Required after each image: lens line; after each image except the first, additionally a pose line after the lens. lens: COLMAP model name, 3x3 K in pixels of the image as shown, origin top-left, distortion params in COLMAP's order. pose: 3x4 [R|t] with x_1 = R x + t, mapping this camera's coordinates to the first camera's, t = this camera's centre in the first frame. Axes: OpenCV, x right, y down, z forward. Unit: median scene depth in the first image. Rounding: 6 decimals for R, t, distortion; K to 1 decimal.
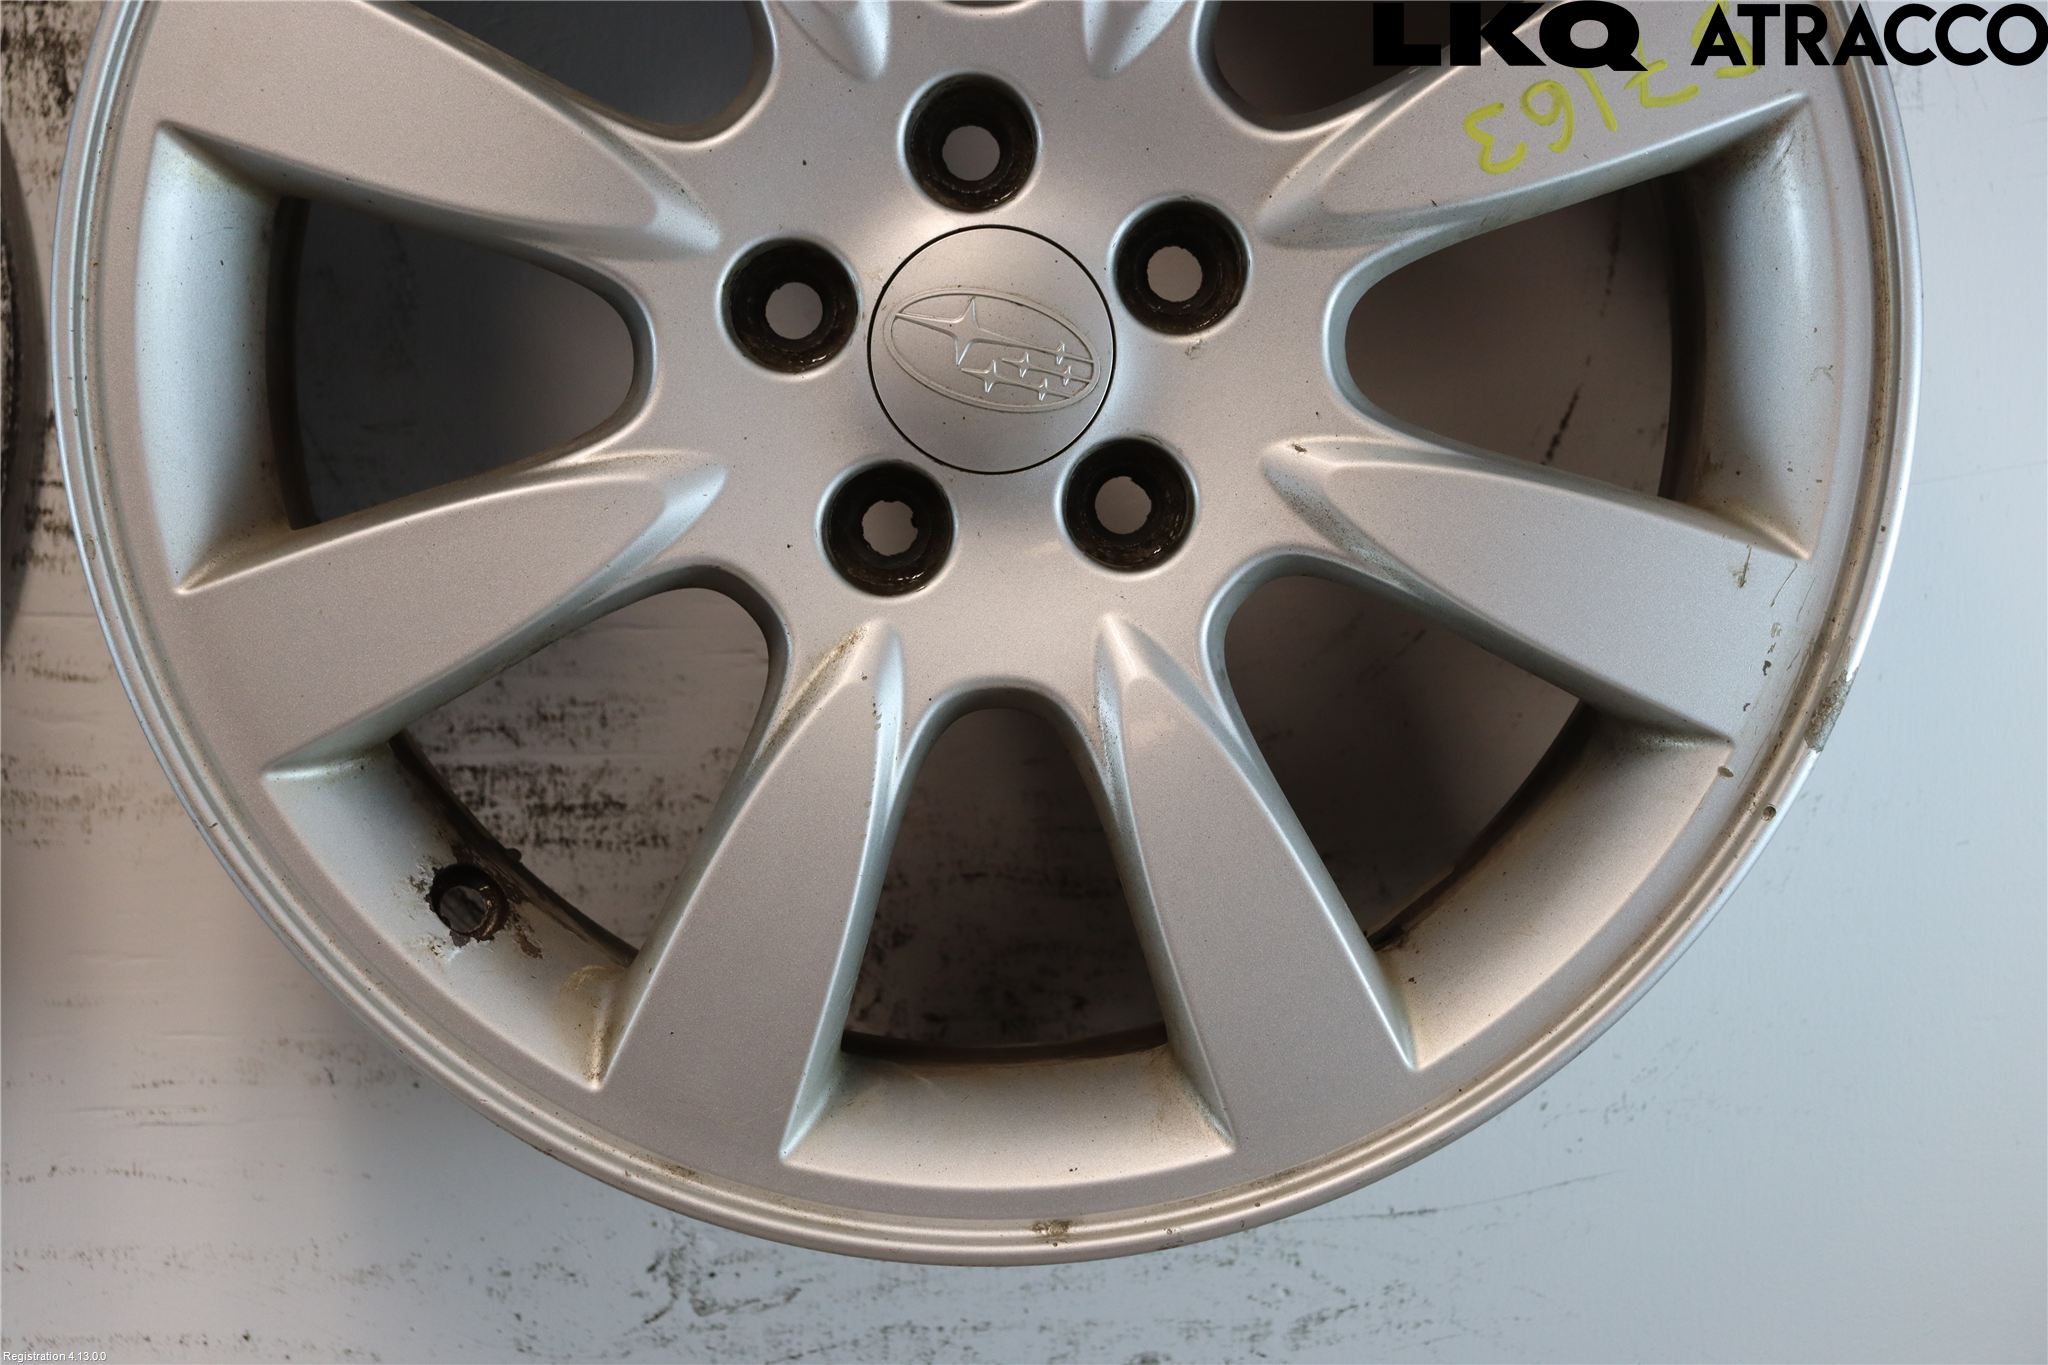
lens RADIAL K [[3615.2, 0, 1014.1], [0, 3615.2, 713.9], [0, 0, 1]] dist [0.186527, 0.000000]
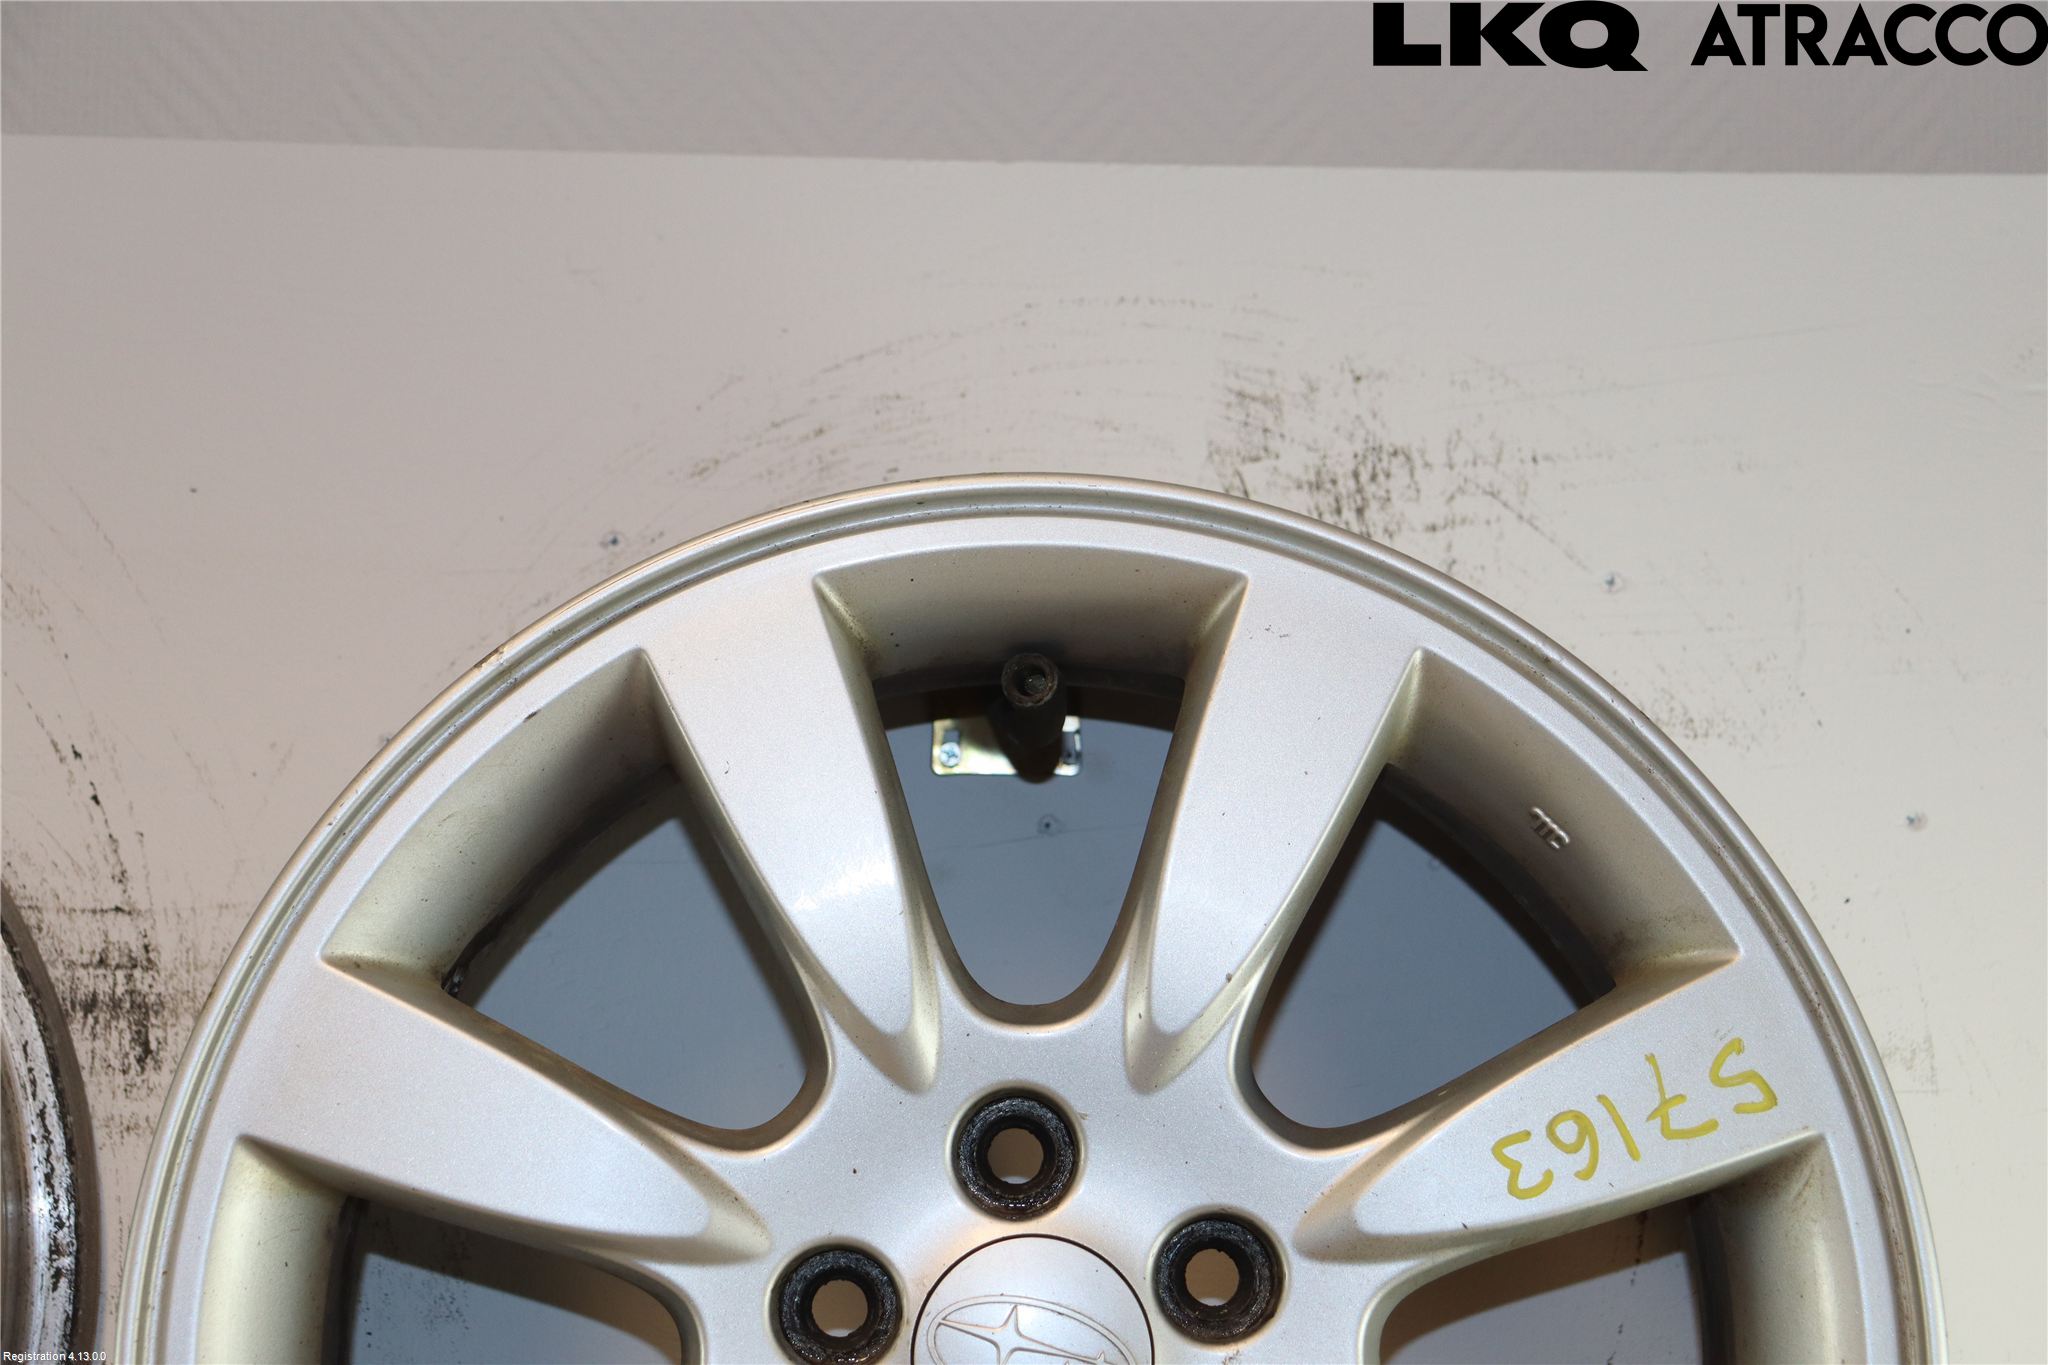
lens RADIAL K [[3615.2, 0, 1018.7], [0, 3615.2, 684.5], [0, 0, 1]] dist [0.186527, 0.000000]
pose [[0.999815, 0.016787, -0.009387, -0.003549], [-0.018287, 0.980897, -0.193665, -0.085529], [0.005957, 0.193800, 0.981023, -0.039403]]
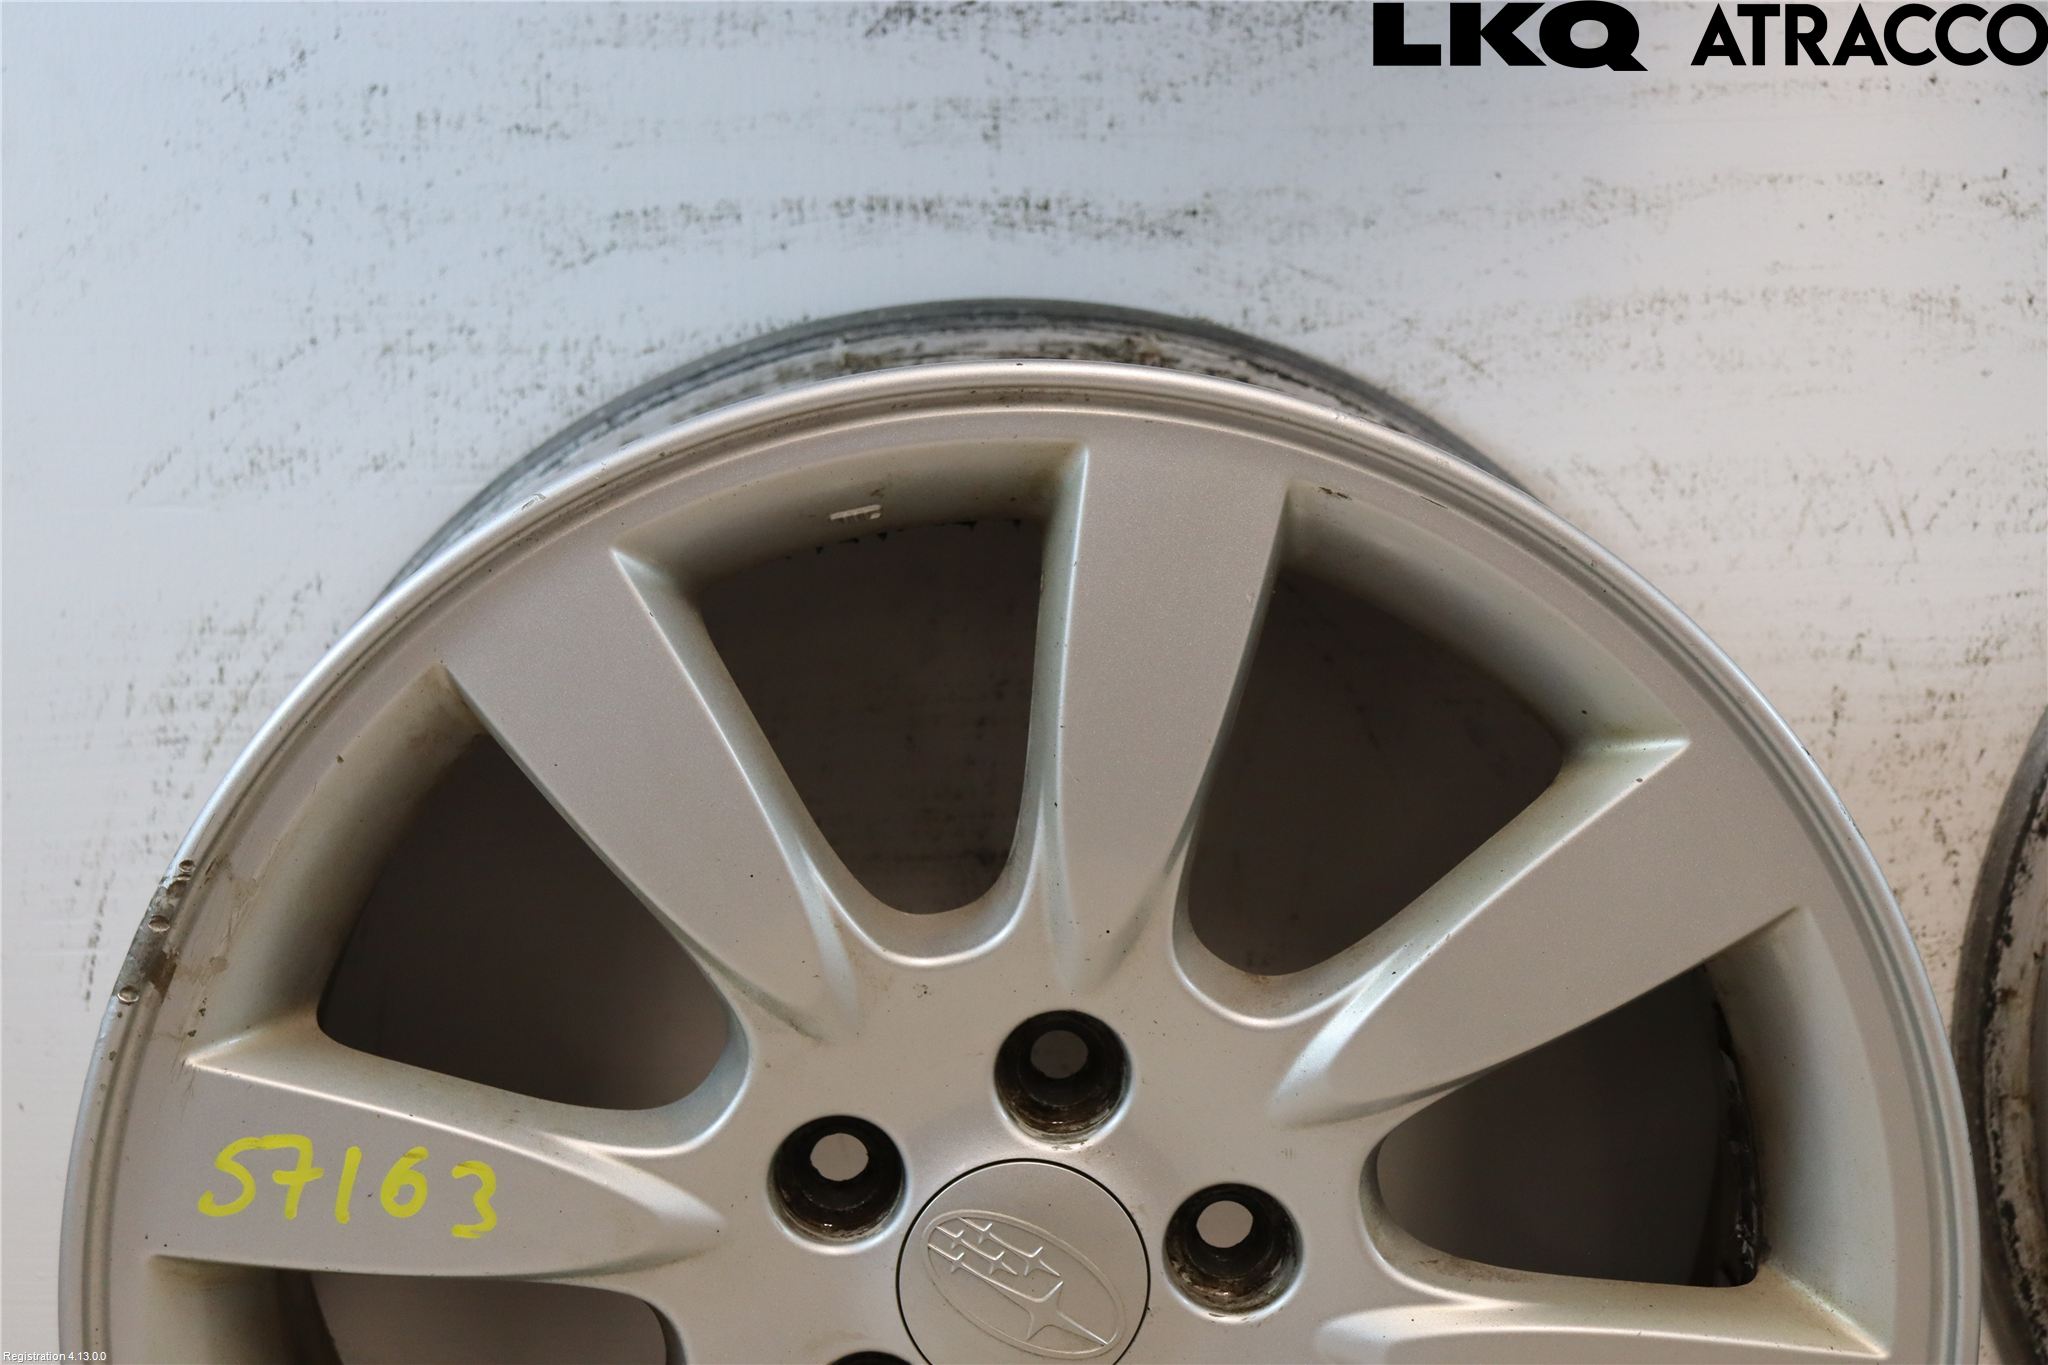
lens RADIAL K [[3940.9, 0, 1008.9], [0, 3940.9, 710.2], [0, 0, 1]] dist [0.264297, 0.000000]
pose [[0.999760, -0.021442, 0.004457, -0.524419], [0.020730, 0.992172, 0.123147, 0.232284], [-0.007063, -0.123025, 0.992378, -0.007302]]
